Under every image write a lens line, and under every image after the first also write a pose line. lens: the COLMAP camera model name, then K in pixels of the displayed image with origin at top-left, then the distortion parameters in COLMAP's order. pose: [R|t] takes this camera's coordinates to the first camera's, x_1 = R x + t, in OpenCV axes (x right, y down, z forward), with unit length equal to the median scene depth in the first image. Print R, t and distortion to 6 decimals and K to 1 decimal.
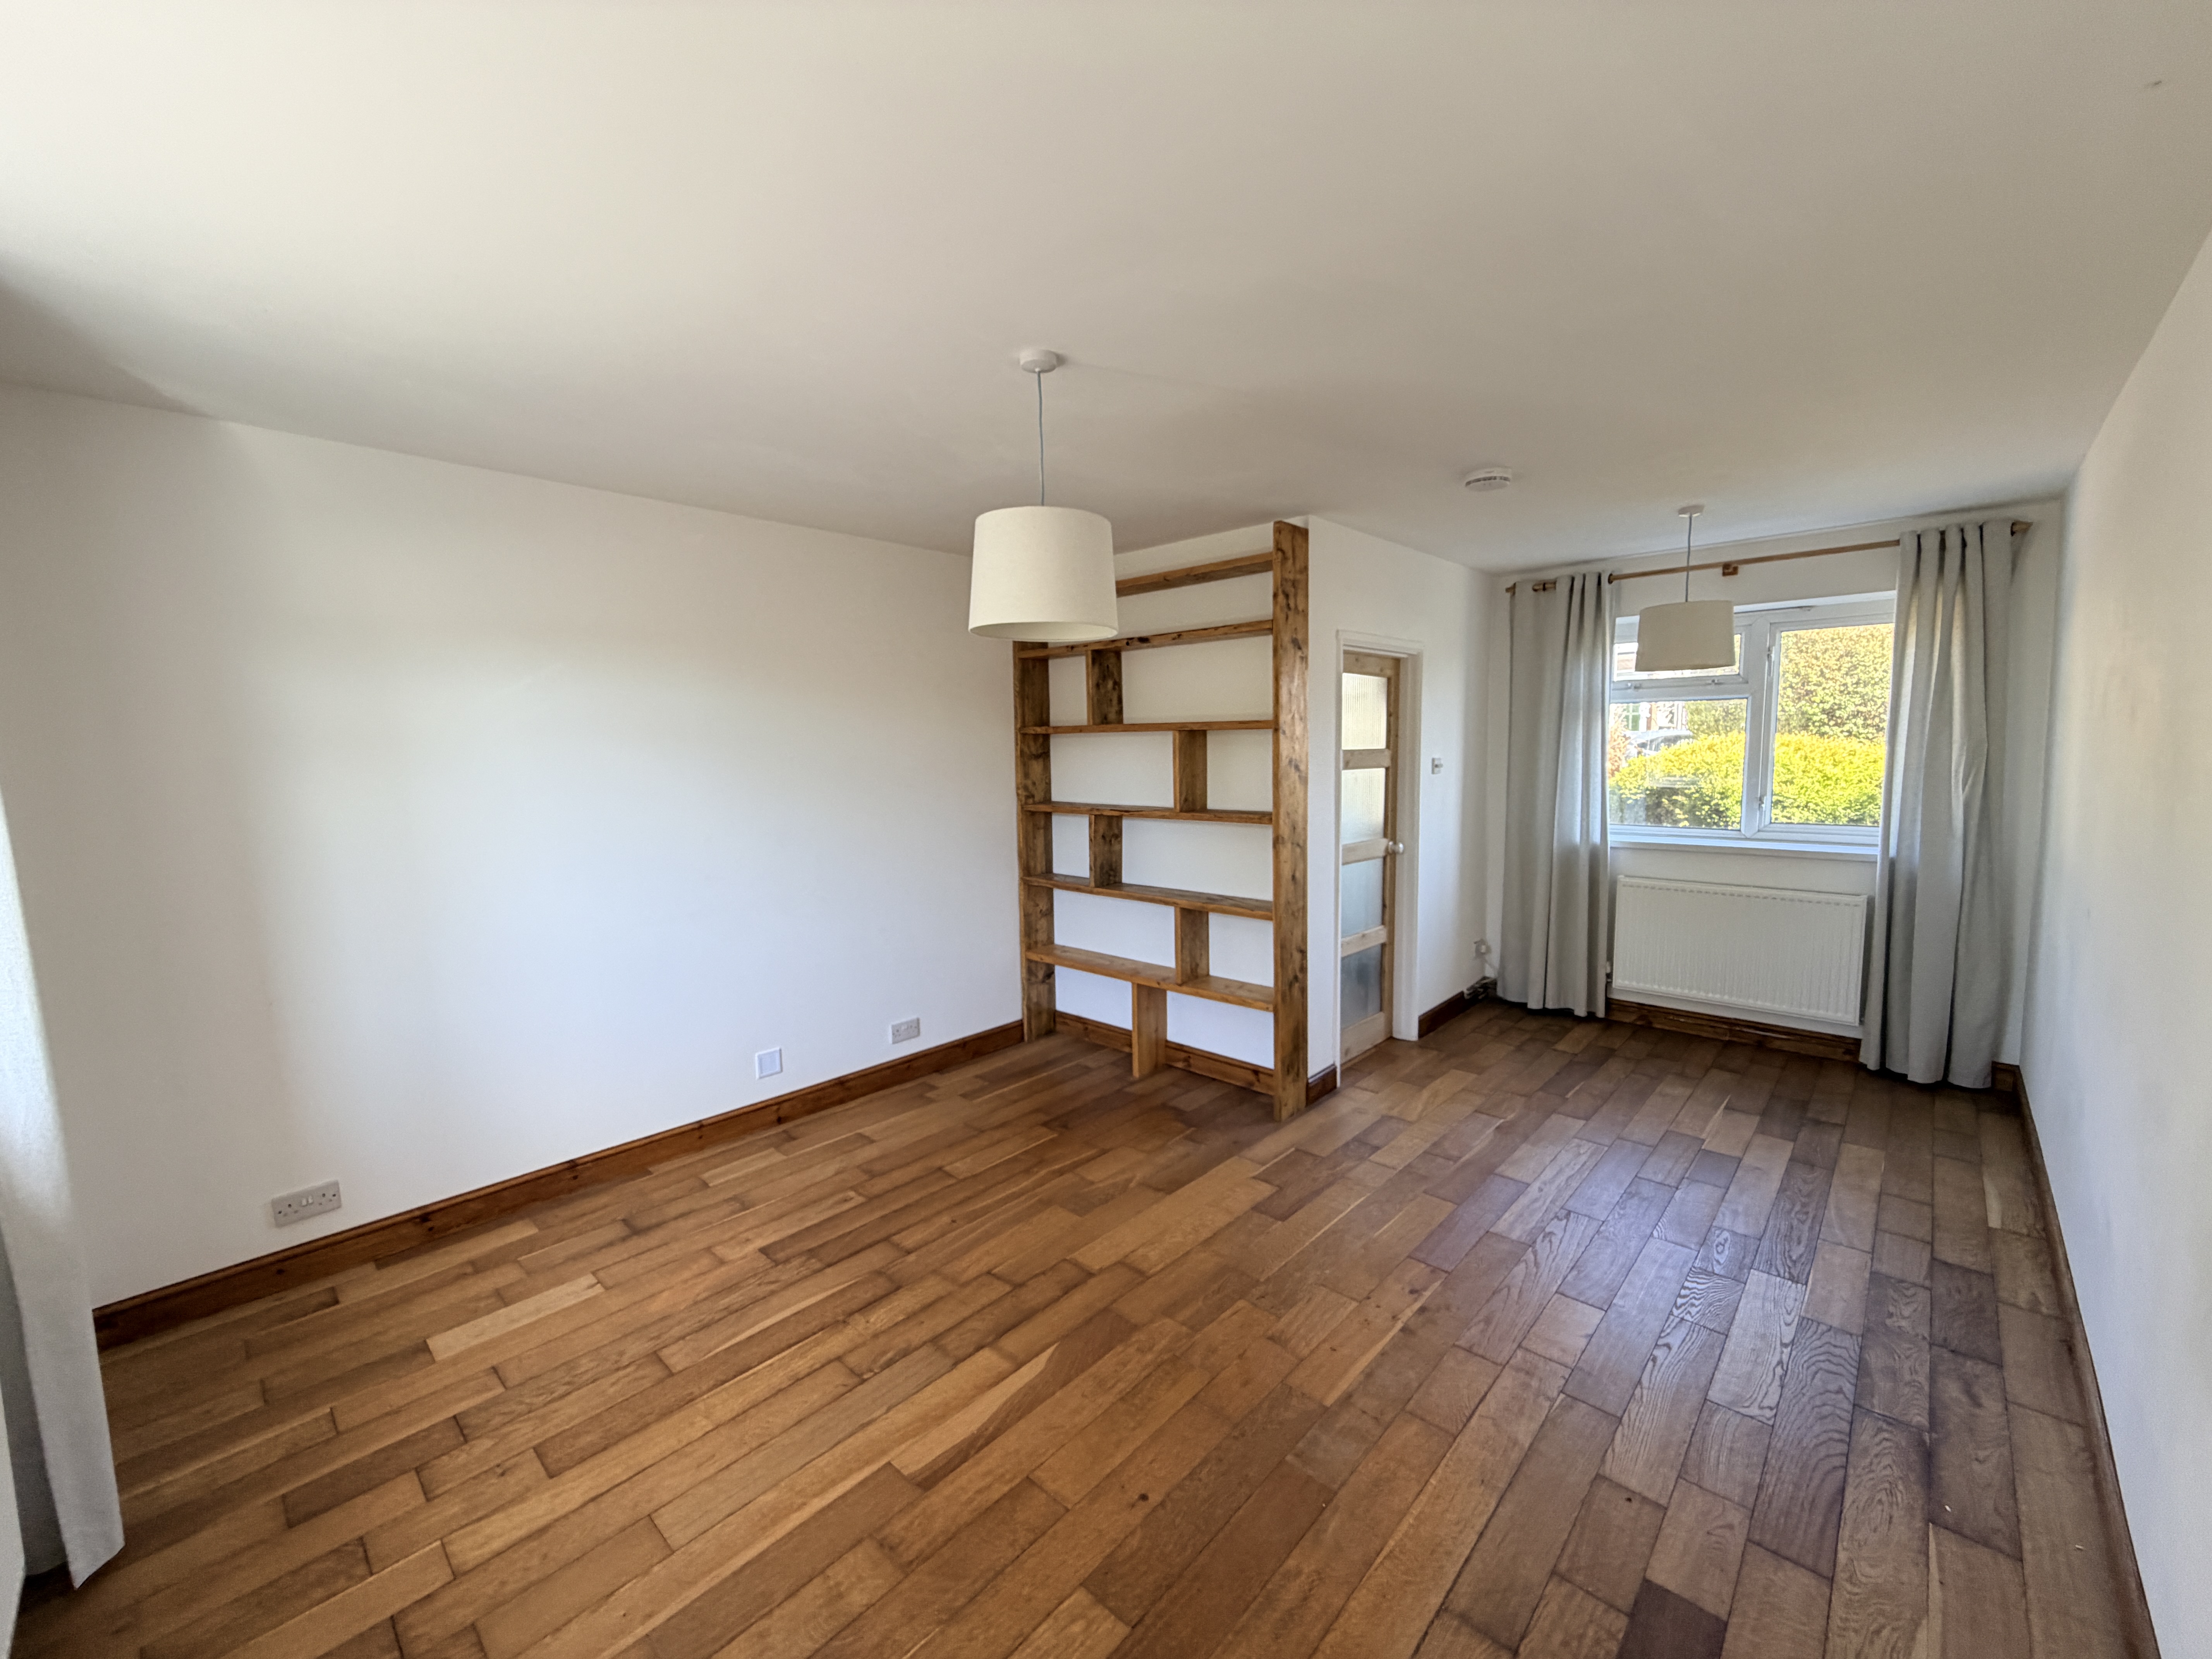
lens RADIAL K [[881.8, 0, 1101.2], [0, 881.8, 832.7], [0, 0, 1]] dist [-0.000541, 0.000041]
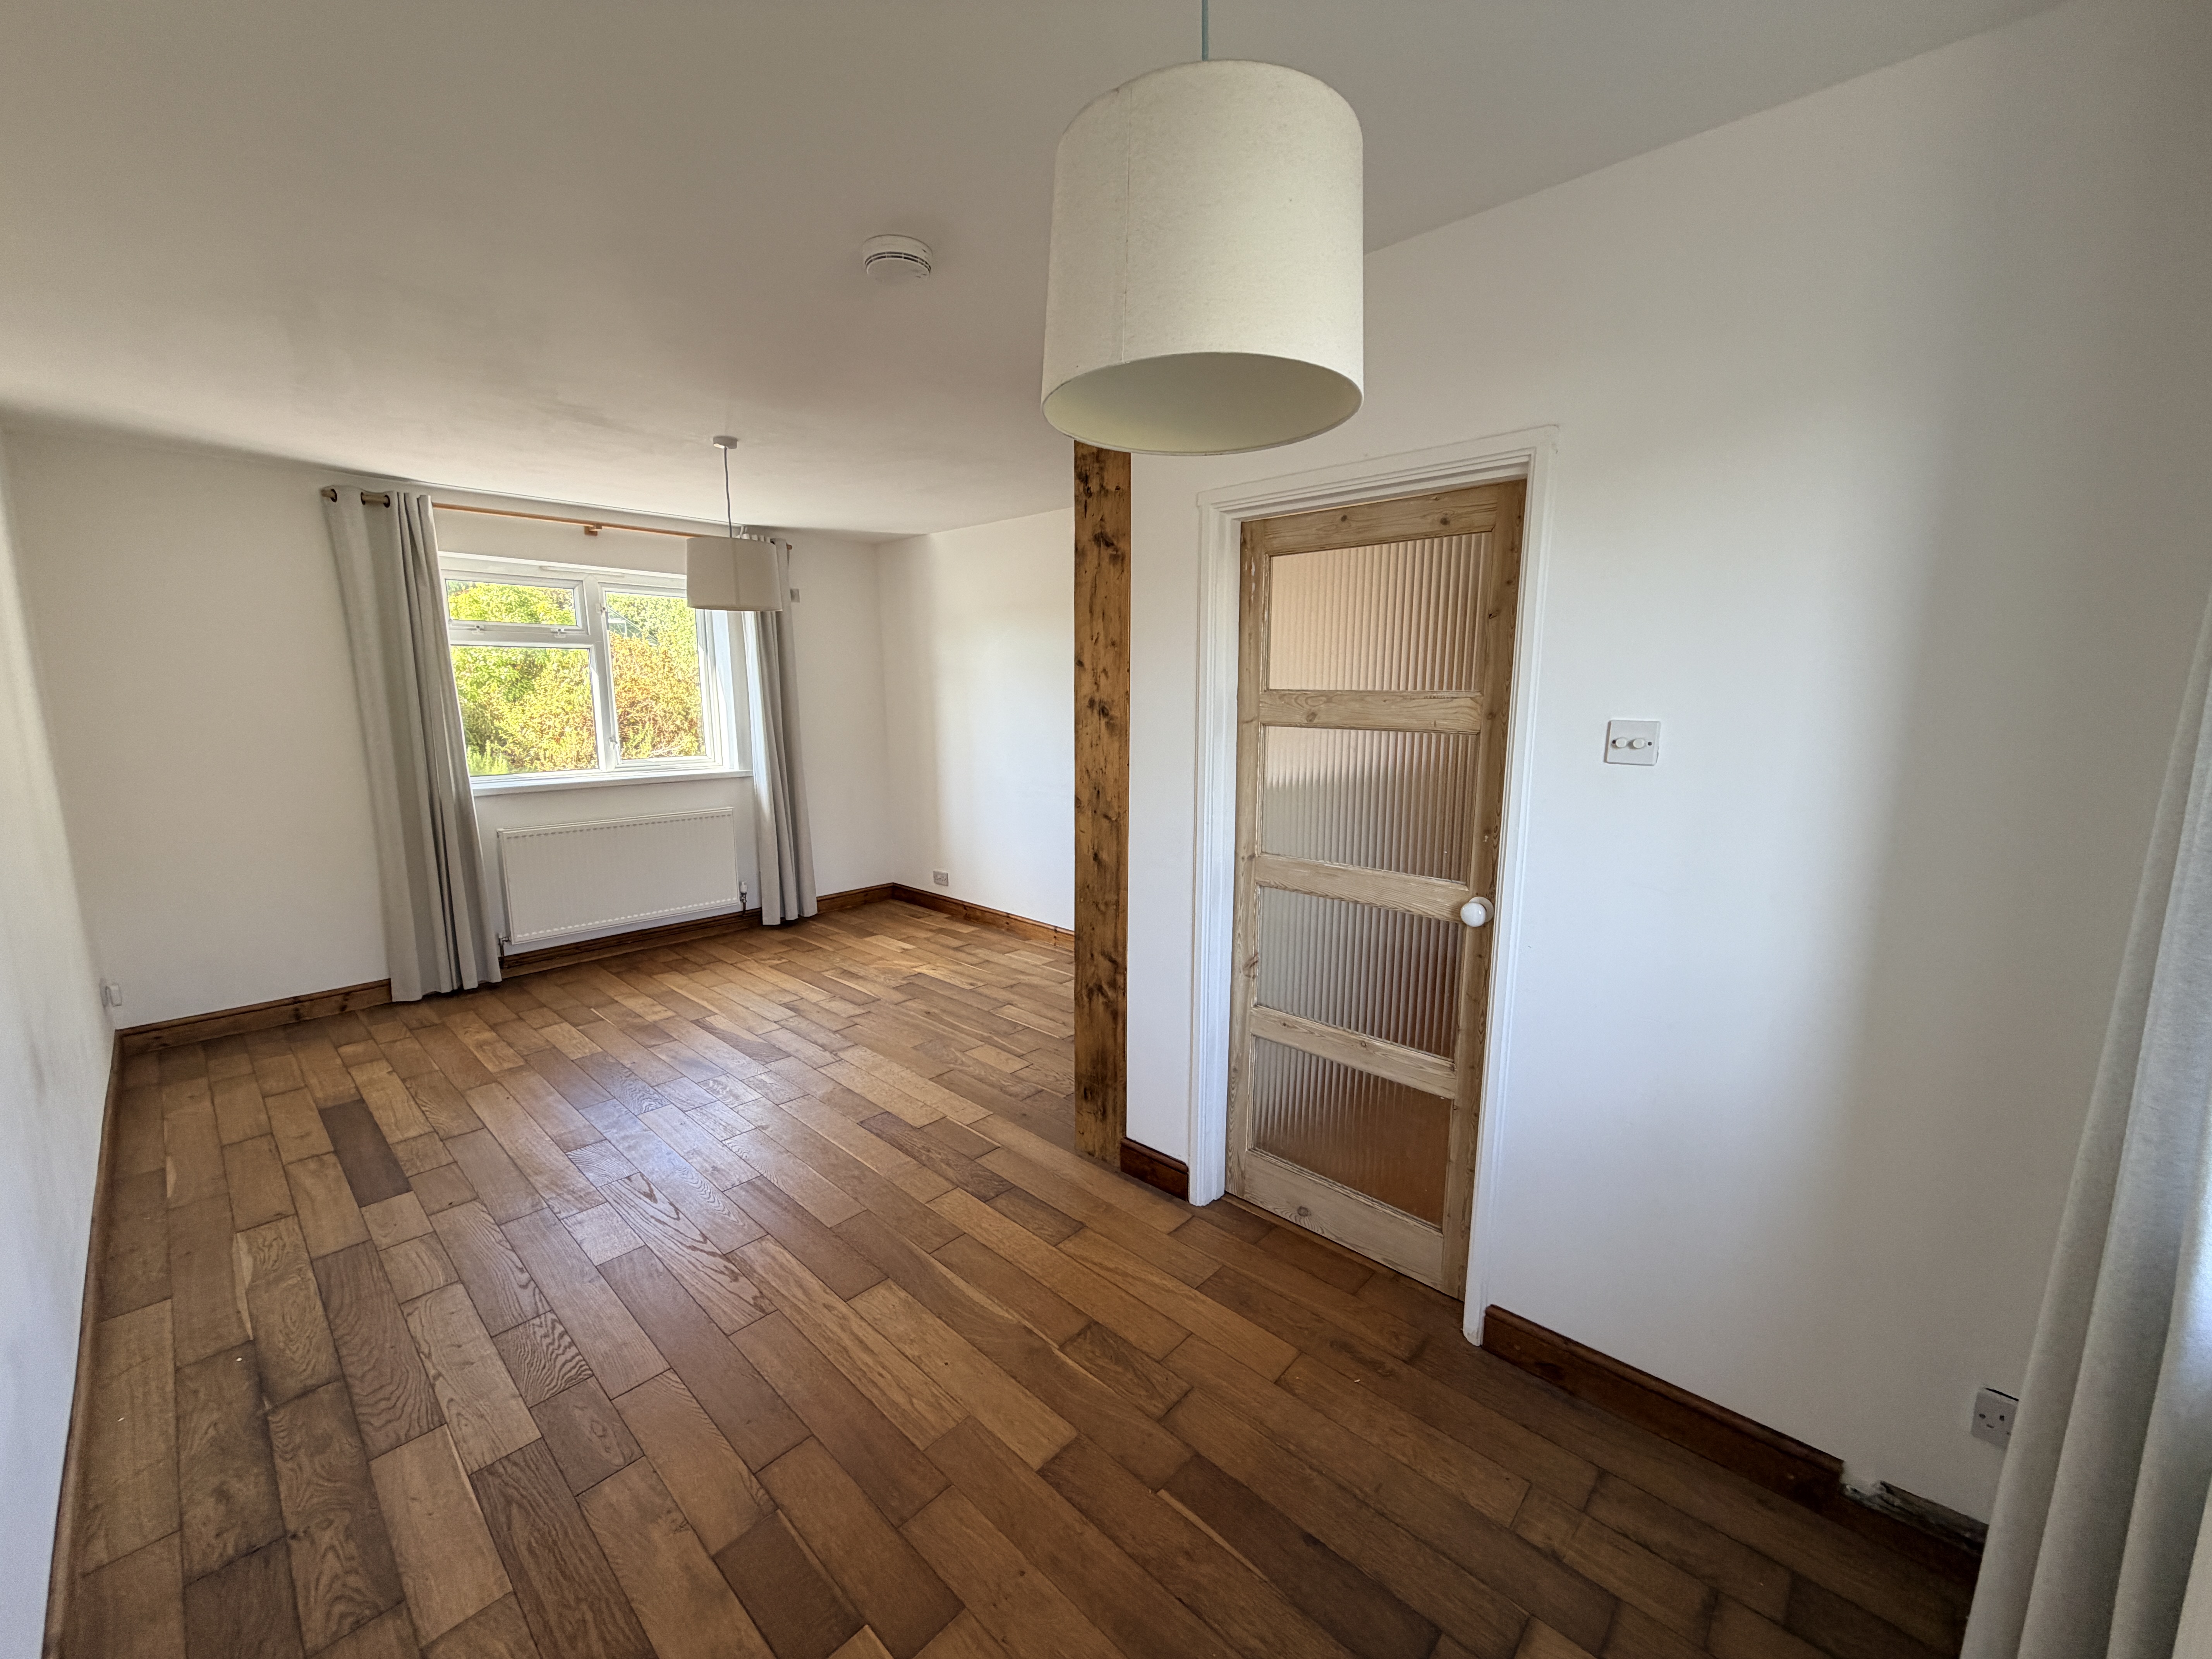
lens RADIAL K [[873.3, 0, 1101.6], [0, 873.3, 834.4], [0, 0, 1]] dist [-0.000952, 0.000058]
pose [[0.007004, 0.184283, -0.982848, 1.118459], [-0.100515, 0.978024, 0.182662, -0.124583], [0.994911, 0.097511, 0.025373, 1.154064]]
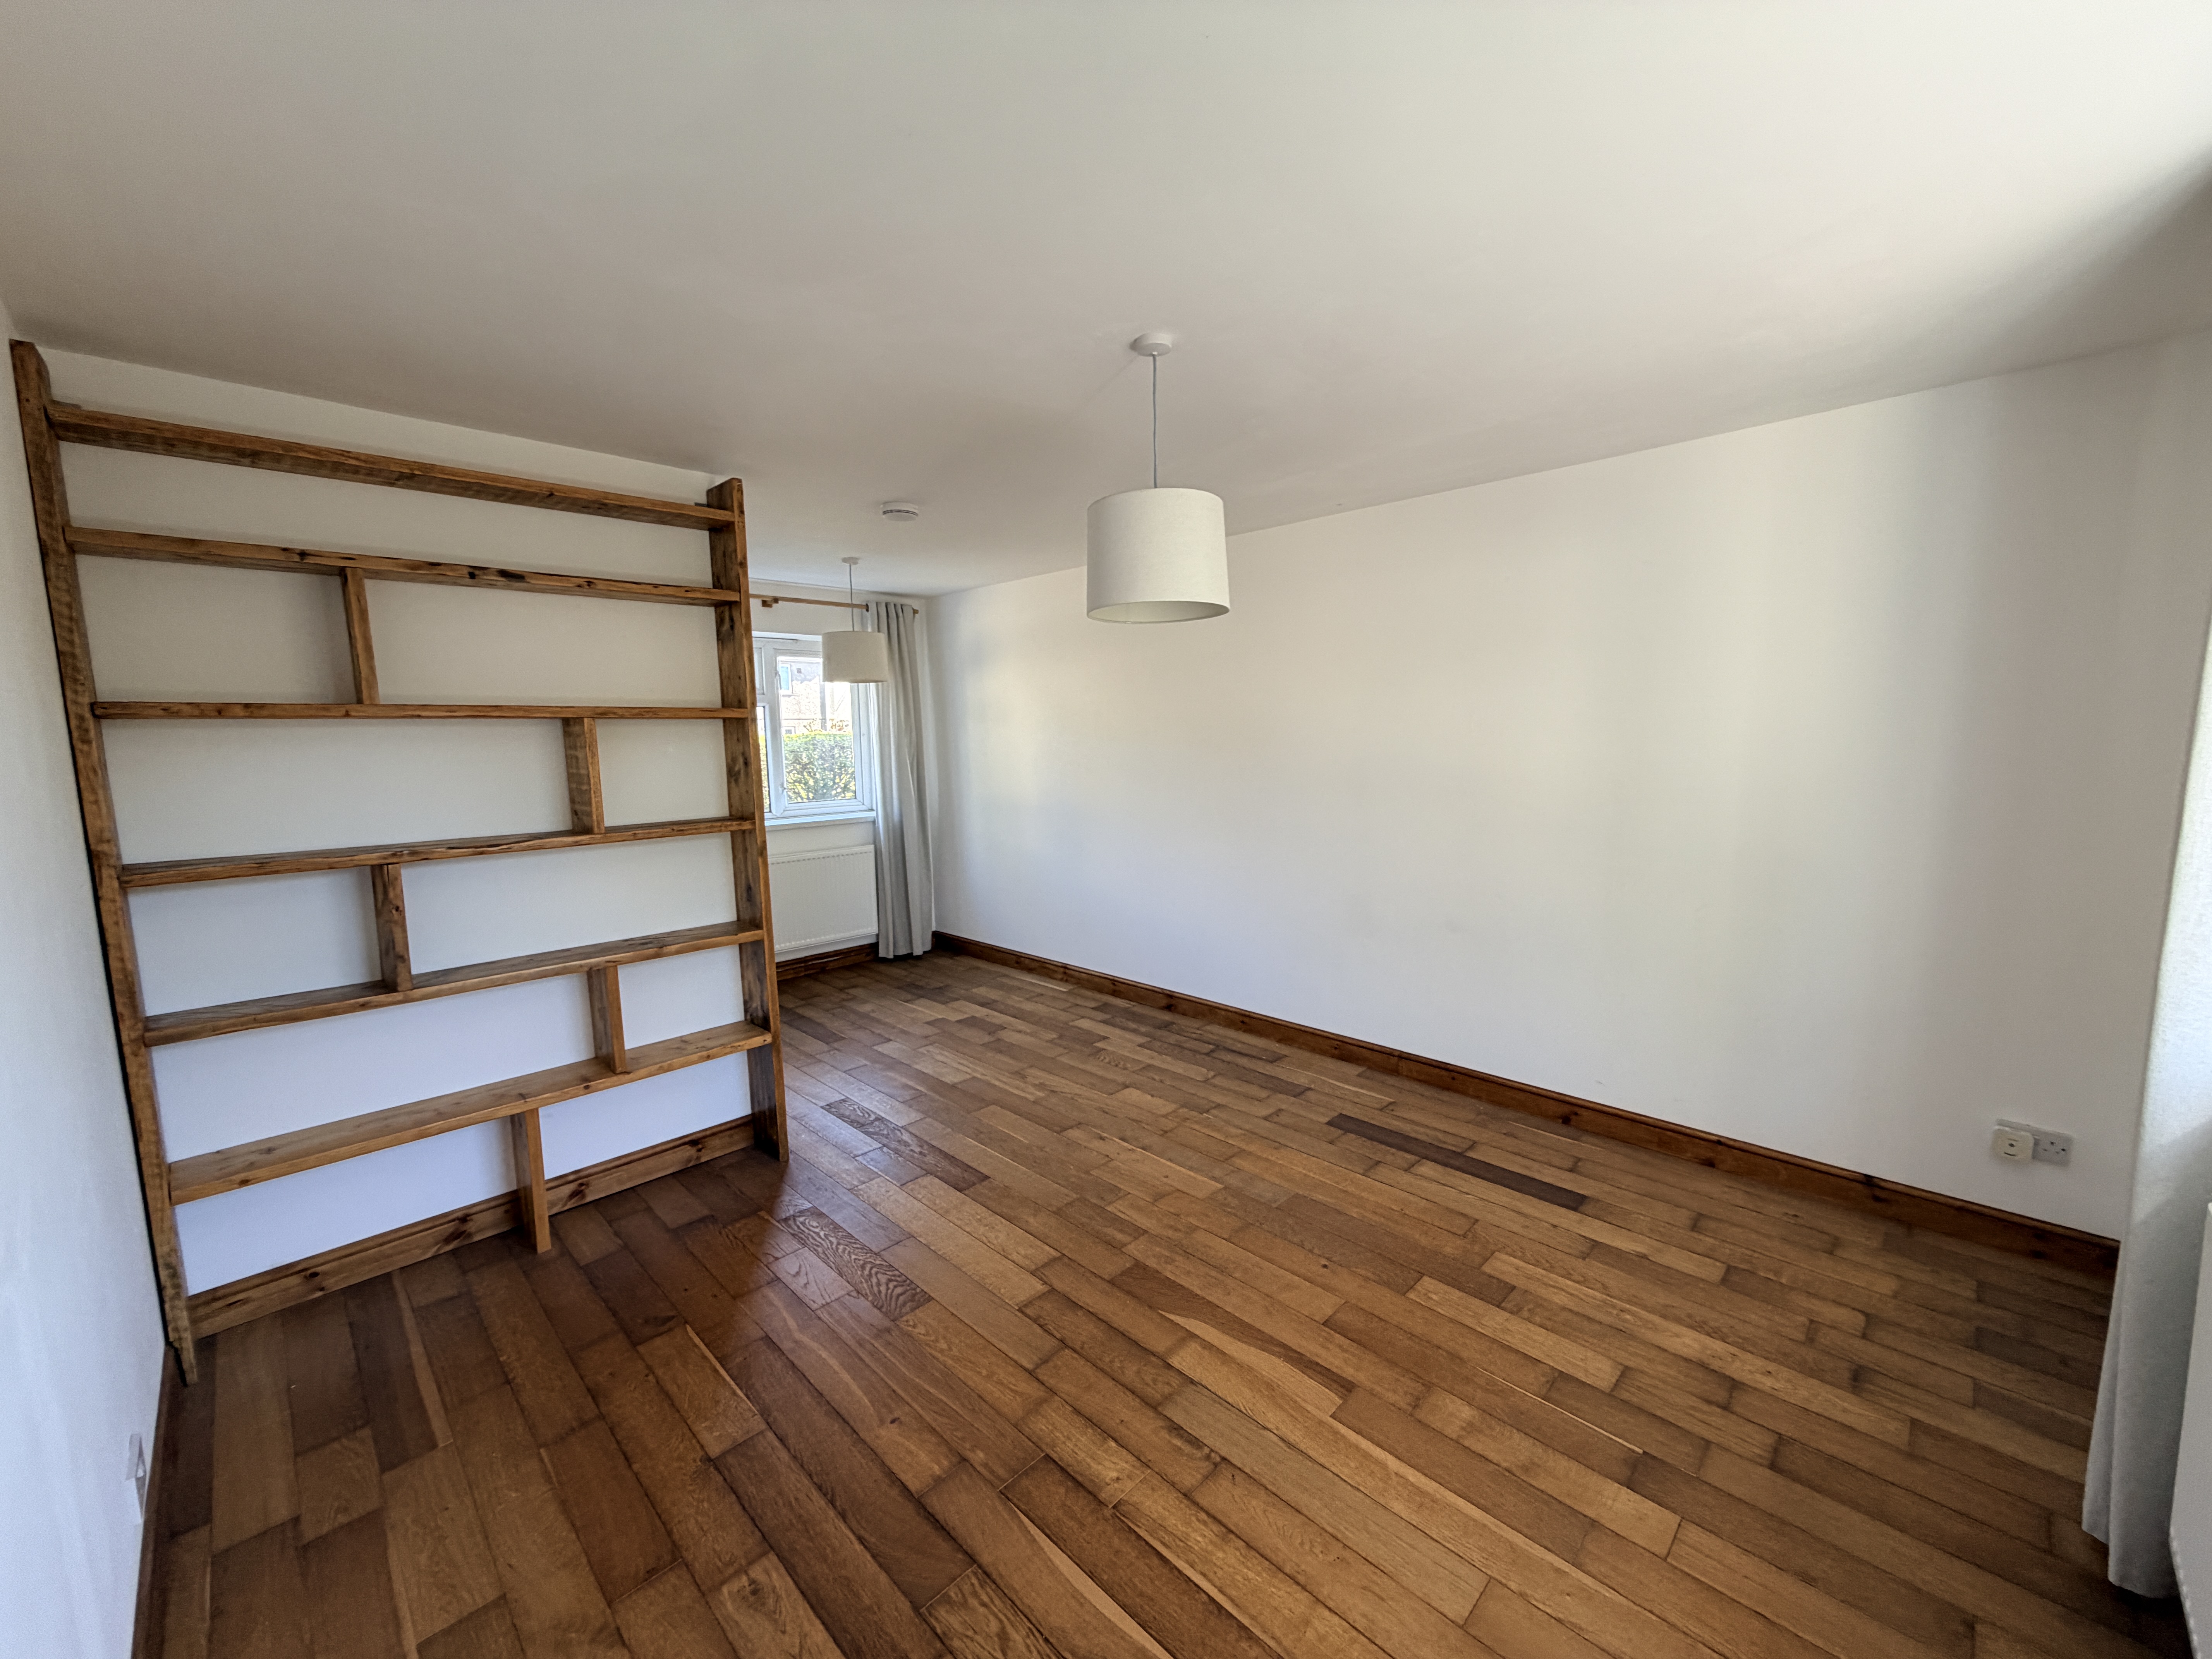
lens RADIAL K [[881.8, 0, 1101.2], [0, 881.8, 832.7], [0, 0, 1]] dist [-0.000541, 0.000041]
pose [[0.034845, -0.098916, 0.994485, -0.758265], [0.116979, 0.988653, 0.094238, -0.055023], [-0.992523, 0.113050, 0.046021, 0.717993]]
